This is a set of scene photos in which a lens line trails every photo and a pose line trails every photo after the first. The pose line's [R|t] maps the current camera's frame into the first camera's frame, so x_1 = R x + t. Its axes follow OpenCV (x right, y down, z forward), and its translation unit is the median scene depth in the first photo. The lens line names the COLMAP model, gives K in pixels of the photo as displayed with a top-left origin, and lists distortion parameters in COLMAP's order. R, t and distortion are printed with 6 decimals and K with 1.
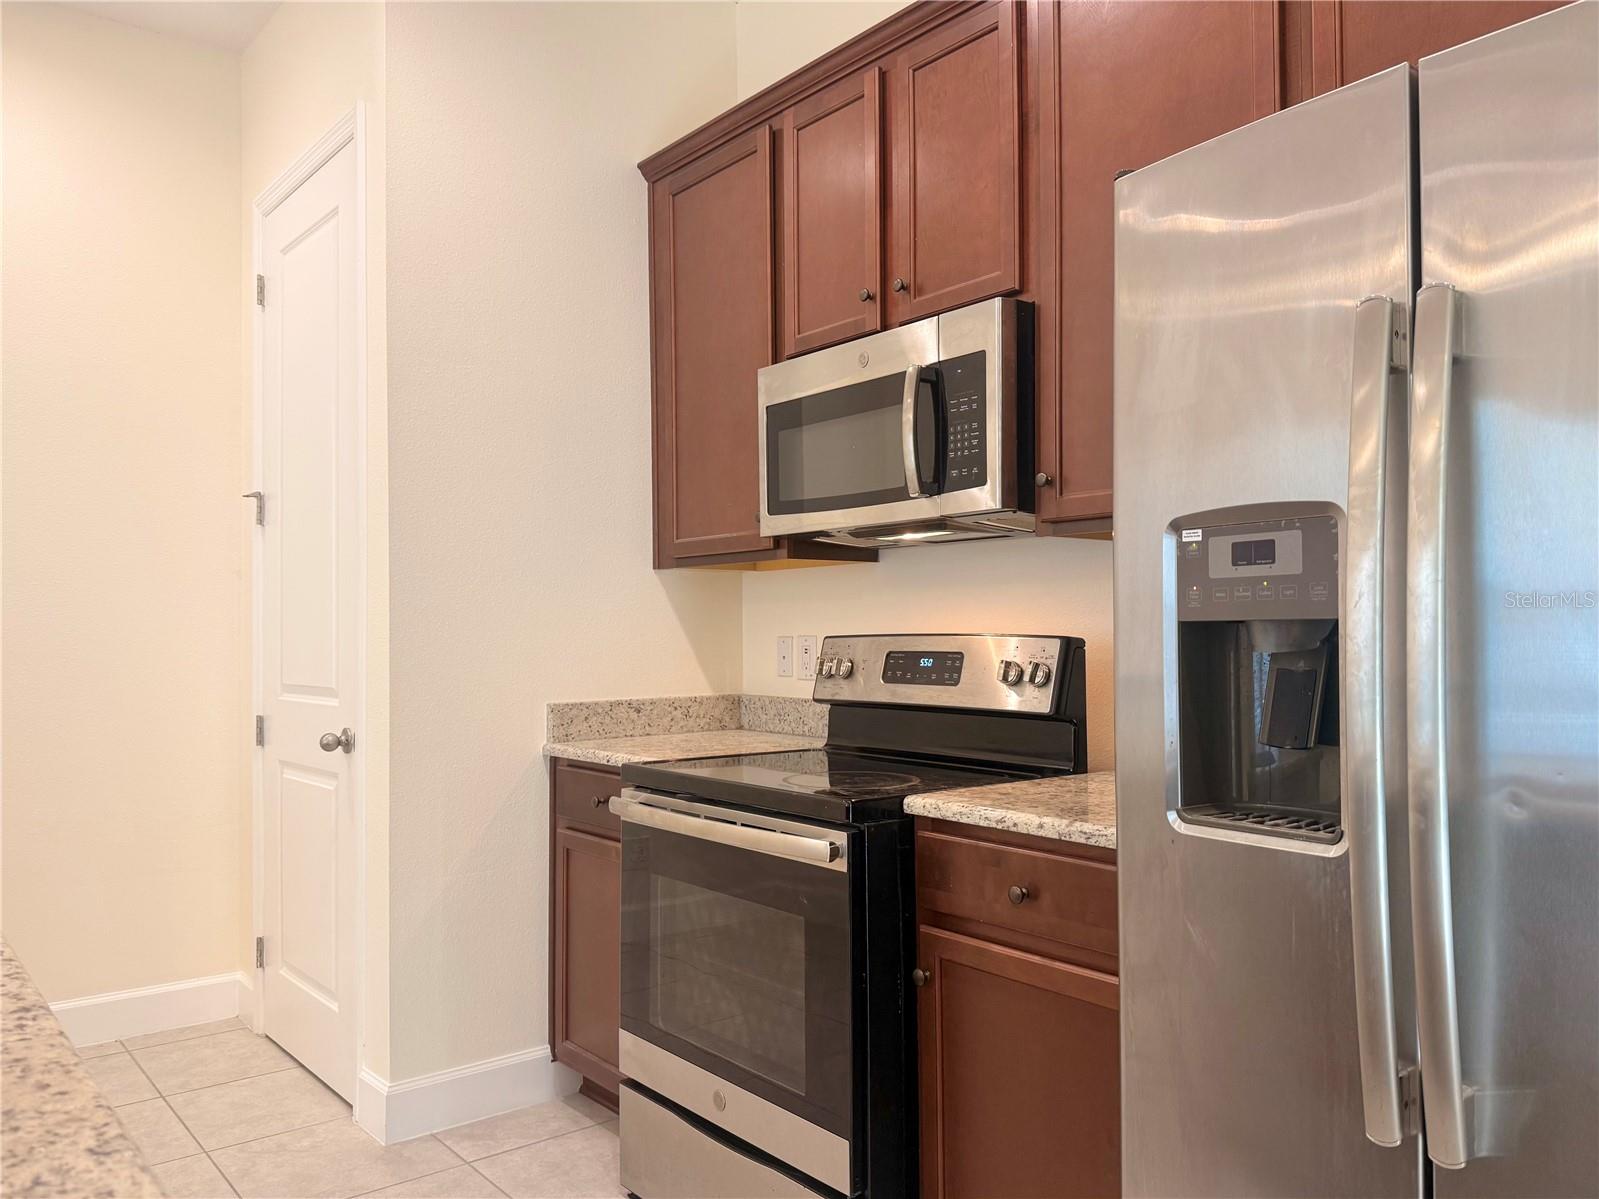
lens RADIAL K [[1216.4, 0, 832.3], [0, 1216.4, 602.8], [0, 0, 1]] dist [-0.000189, -0.012973]
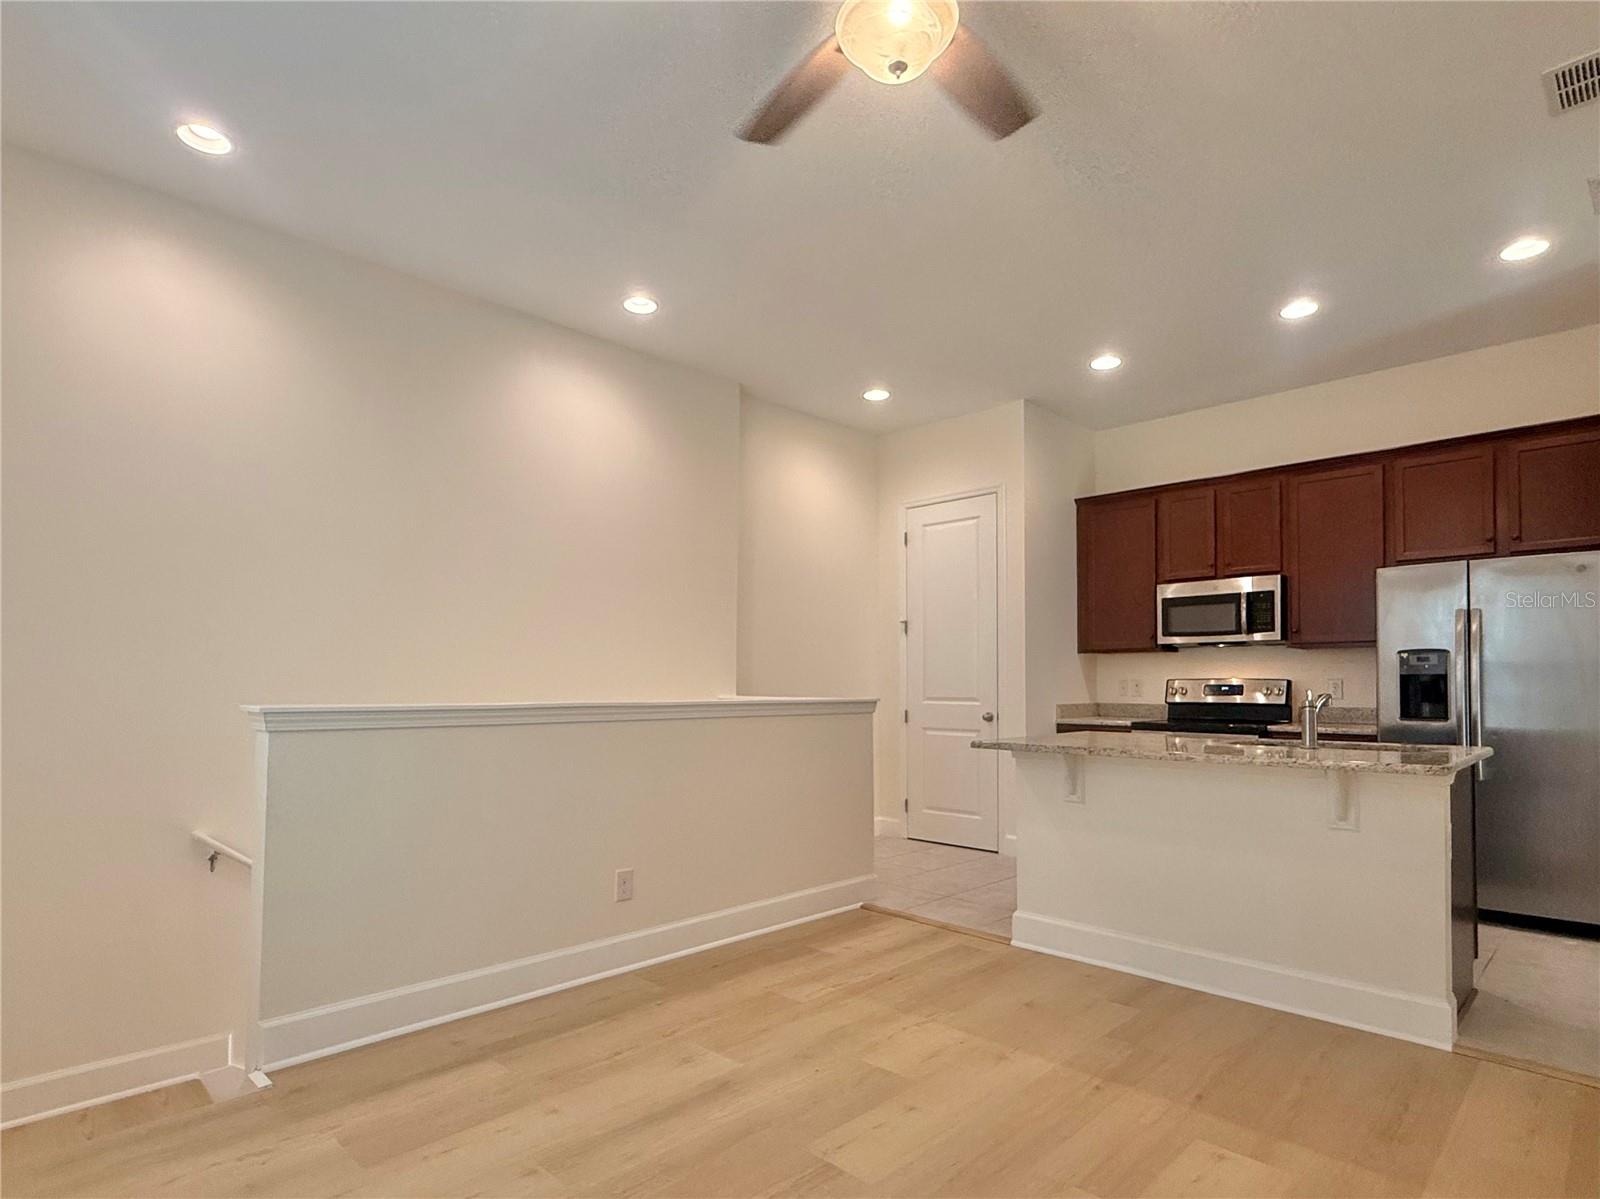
lens RADIAL K [[822.2, 0, 805.5], [0, 822.2, 653.1], [0, 0, 1]] dist [-0.054317, 0.000295]
pose [[0.998606, 0.010959, 0.051635, -1.087062], [-0.010355, 0.999875, -0.011954, -0.002608], [-0.051759, 0.011403, 0.998595, -0.945583]]
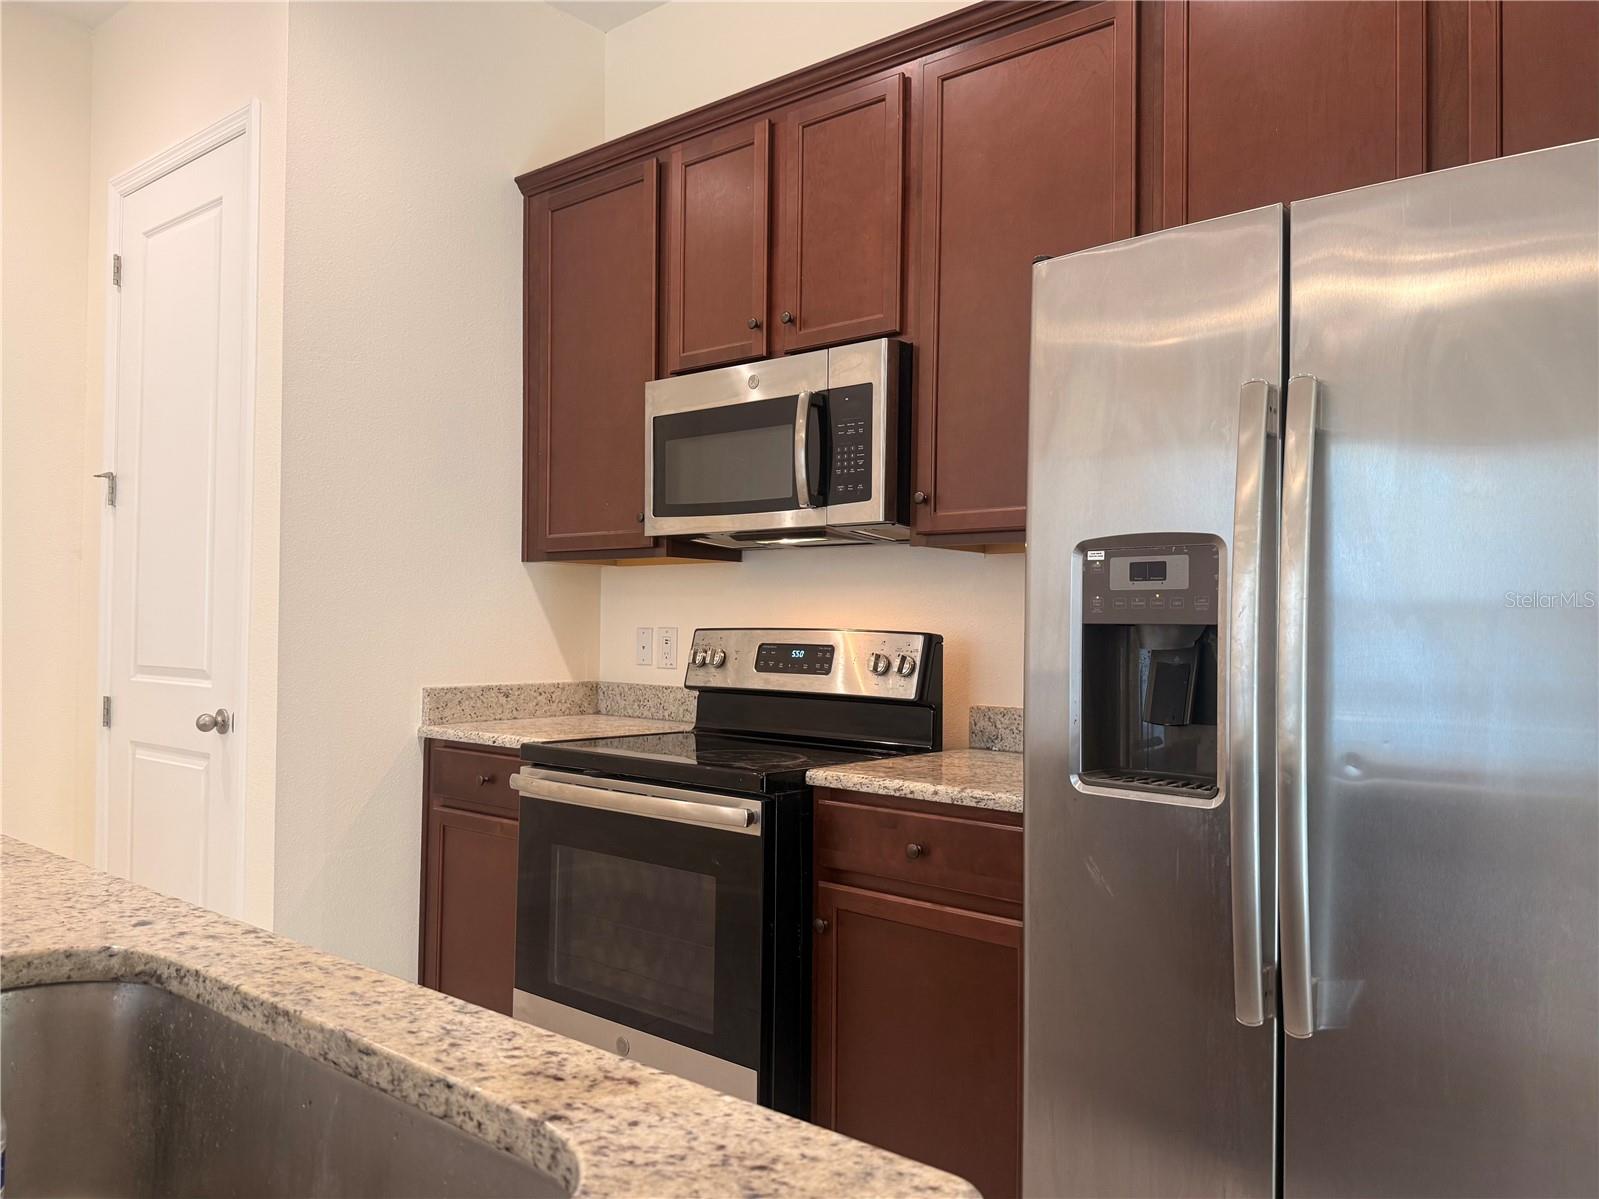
lens RADIAL K [[1187.8, 0, 799.5], [0, 1187.8, 599.5], [0, 0, 1]] dist [0.005890, -0.005144]
pose [[0.984442, 0.023848, 0.174083, -0.119179], [-0.024227, 0.999706, 0.000055, -0.001373], [-0.174031, -0.004272, 0.984731, -0.083469]]
